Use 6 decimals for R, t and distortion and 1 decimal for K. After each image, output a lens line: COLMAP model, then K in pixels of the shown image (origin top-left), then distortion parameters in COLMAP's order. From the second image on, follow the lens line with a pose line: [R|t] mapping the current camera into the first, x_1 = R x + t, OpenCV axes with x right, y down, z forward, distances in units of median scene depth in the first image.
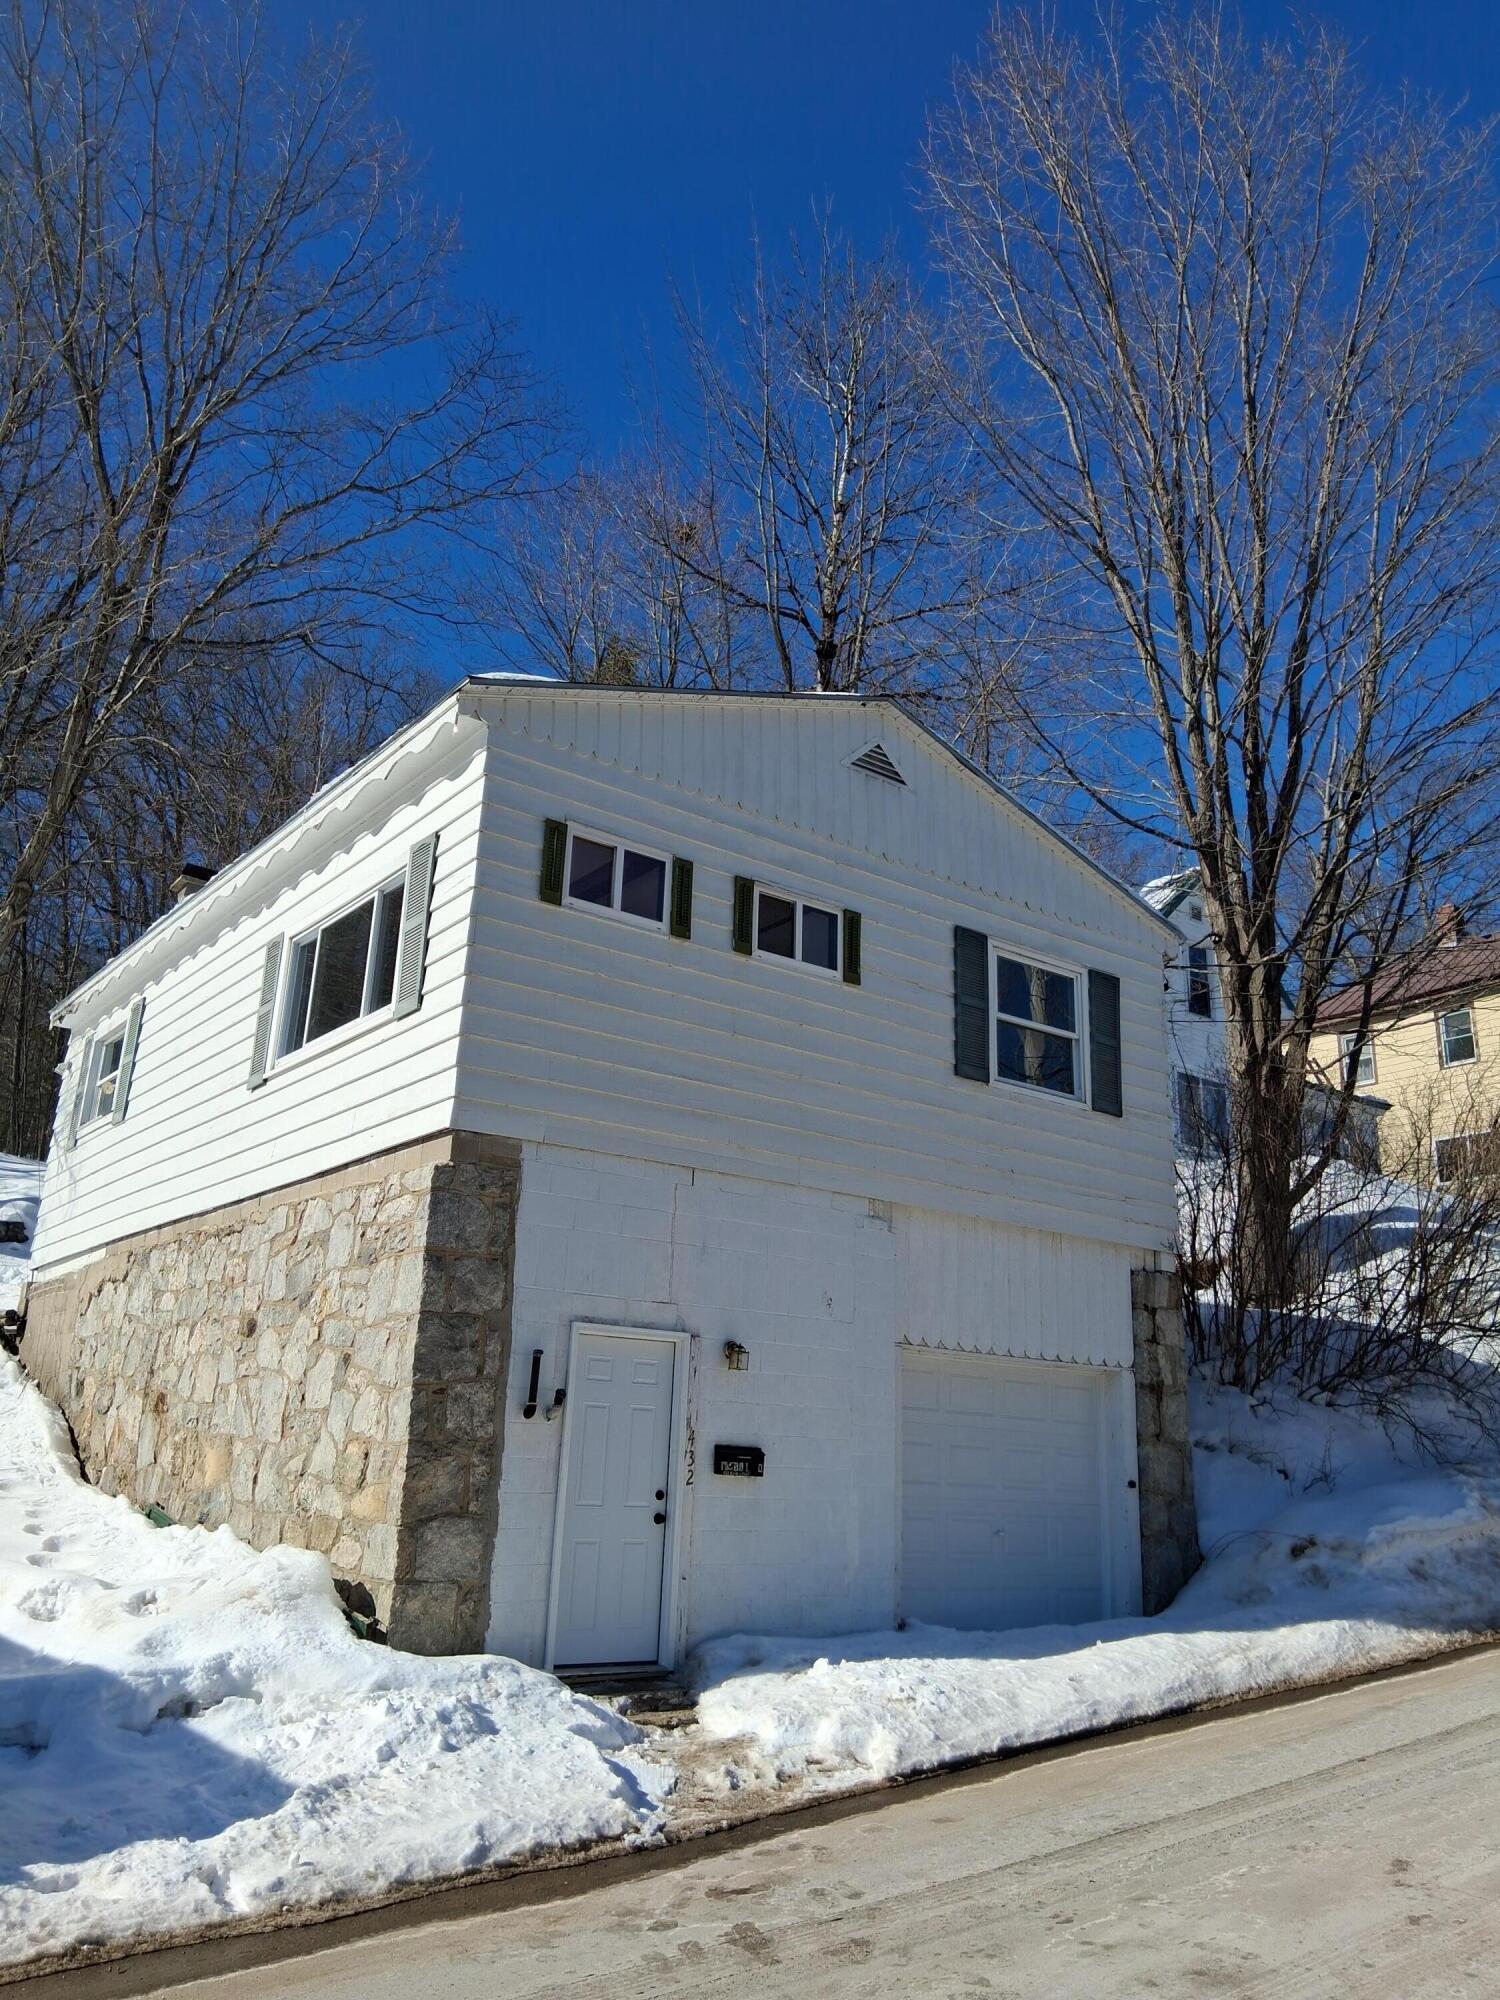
lens RADIAL K [[1449.1, 0, 750.0], [0, 1449.1, 1000.0], [0, 0, 1]] dist [0.127495, -0.181584]
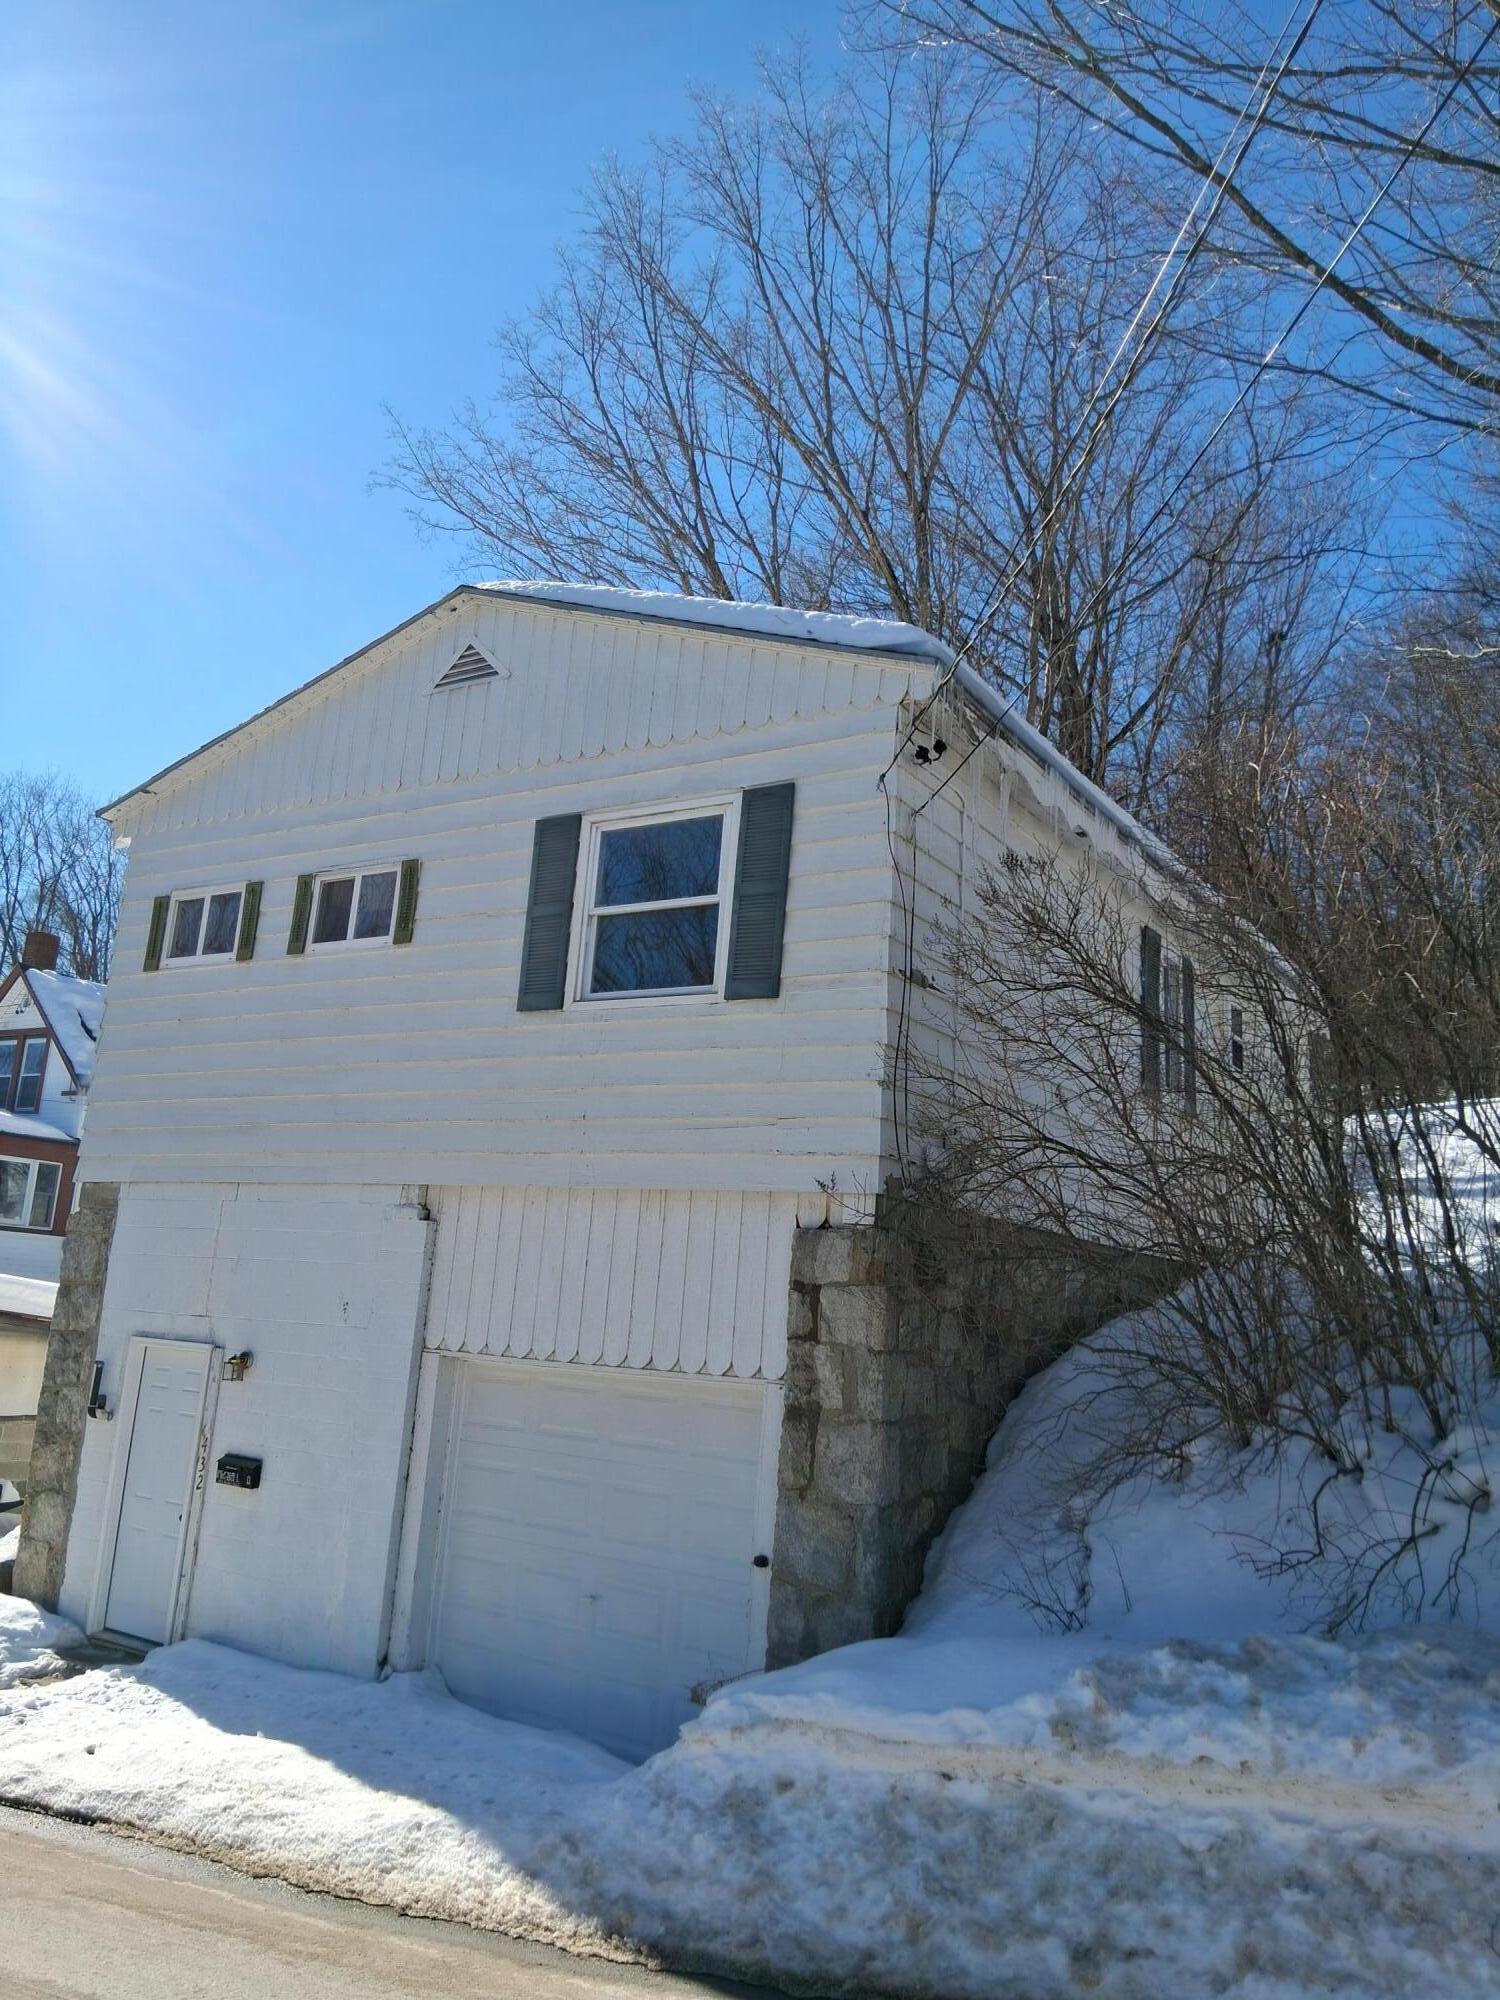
lens RADIAL K [[1449.1, 0, 750.0], [0, 1449.1, 1000.0], [0, 0, 1]] dist [0.127495, -0.181584]
pose [[0.380873, -0.201676, -0.902365, 0.989035], [0.231684, 0.965606, -0.118020, 0.183562], [0.895130, -0.164112, 0.414498, 0.851092]]
